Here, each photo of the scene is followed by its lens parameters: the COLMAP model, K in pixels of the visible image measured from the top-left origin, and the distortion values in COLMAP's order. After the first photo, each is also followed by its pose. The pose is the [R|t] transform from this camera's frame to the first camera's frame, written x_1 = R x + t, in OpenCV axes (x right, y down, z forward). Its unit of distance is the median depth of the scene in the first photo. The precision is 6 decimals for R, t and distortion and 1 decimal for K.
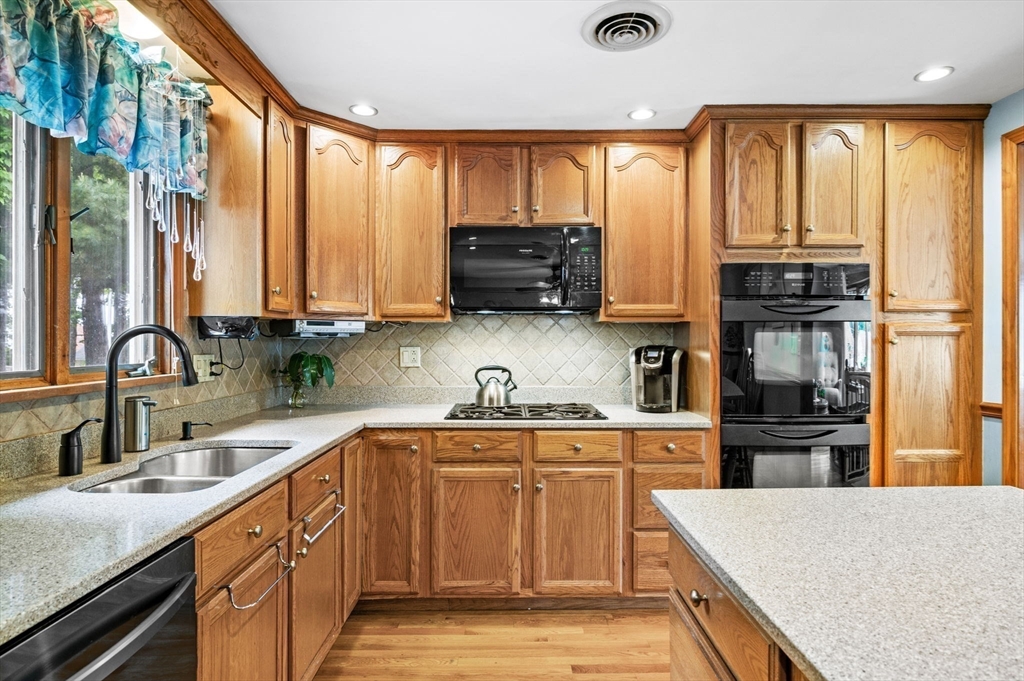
lens RADIAL K [[556.7, 0, 513.9], [0, 556.7, 342.0], [0, 0, 1]] dist [-0.007432, 0.000013]
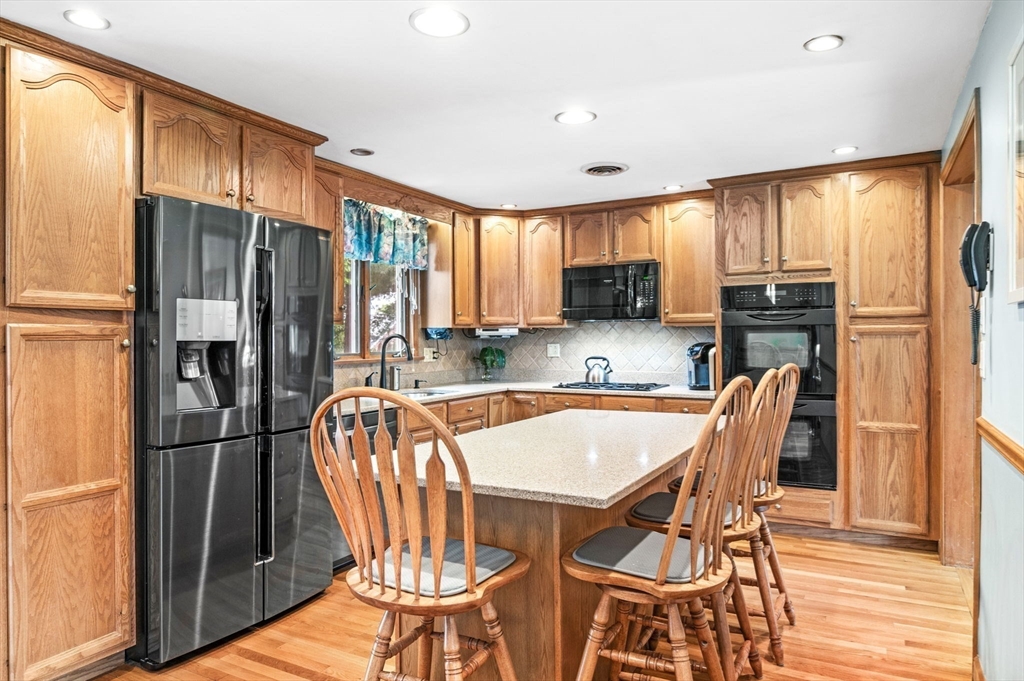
lens RADIAL K [[651.9, 0, 513.6], [0, 651.9, 338.0], [0, 0, 1]] dist [-0.002867, -0.001297]
pose [[0.872987, -0.004541, -0.487723, 0.725174], [0.004221, 0.999990, -0.001755, -0.005245], [0.487726, -0.000526, 0.872997, -0.751896]]
